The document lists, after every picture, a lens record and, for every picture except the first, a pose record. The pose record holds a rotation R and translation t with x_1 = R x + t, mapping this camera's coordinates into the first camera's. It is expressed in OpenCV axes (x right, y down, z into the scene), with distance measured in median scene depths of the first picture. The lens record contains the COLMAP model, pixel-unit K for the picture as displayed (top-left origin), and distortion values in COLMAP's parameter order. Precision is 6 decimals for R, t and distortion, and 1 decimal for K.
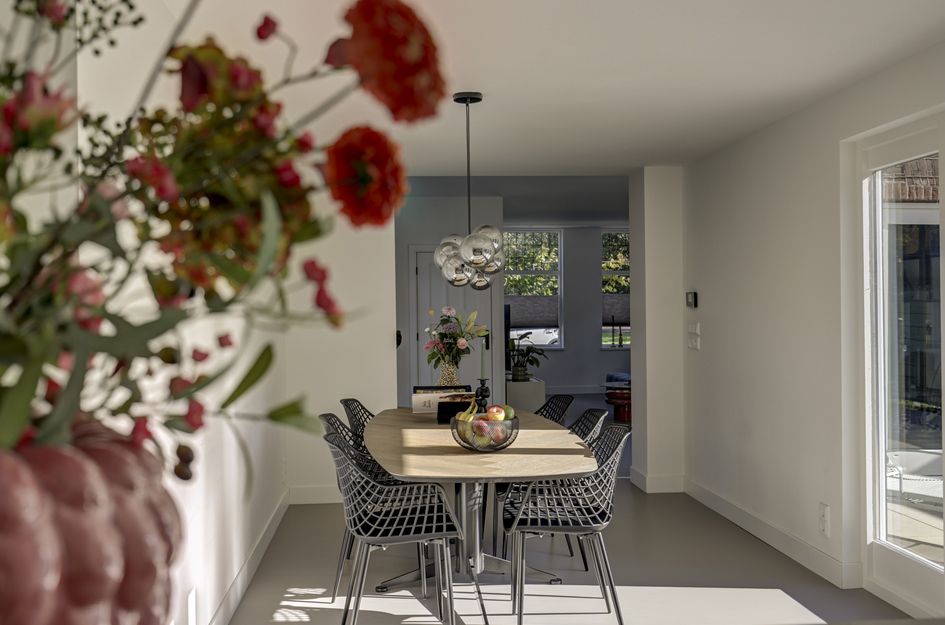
lens RADIAL K [[935.0, 0, 472.5], [0, 935.0, 312.5], [0, 0, 1]] dist [0.002882, 0.018695]
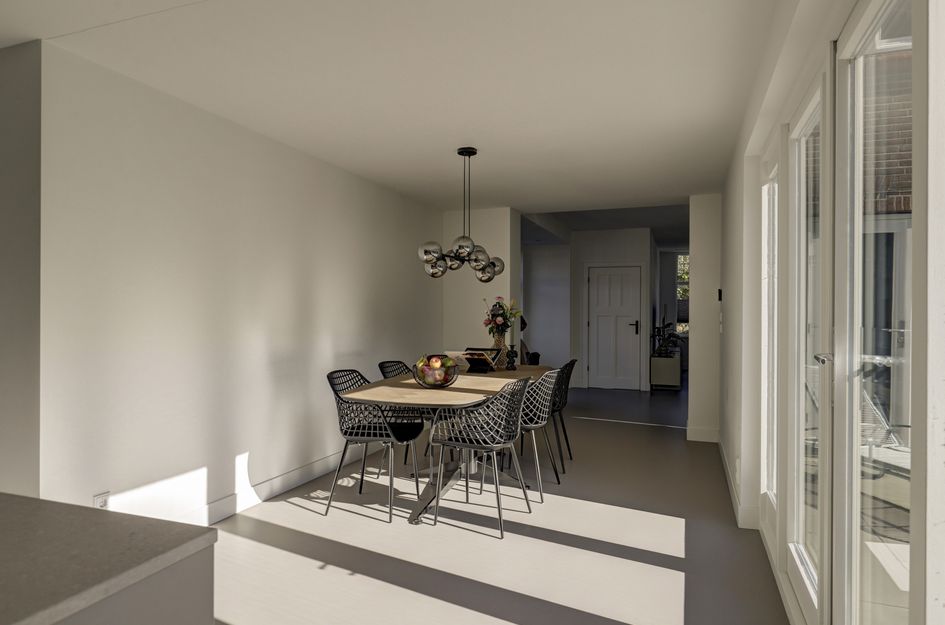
lens RADIAL K [[590.5, 0, 472.5], [0, 590.5, 312.5], [0, 0, 1]] dist [-0.003541, -0.001009]
pose [[0.905411, 0.011945, -0.424368, 0.403372], [-0.013912, 0.999902, -0.001536, 0.026111], [0.424308, 0.007295, 0.905488, 0.158593]]
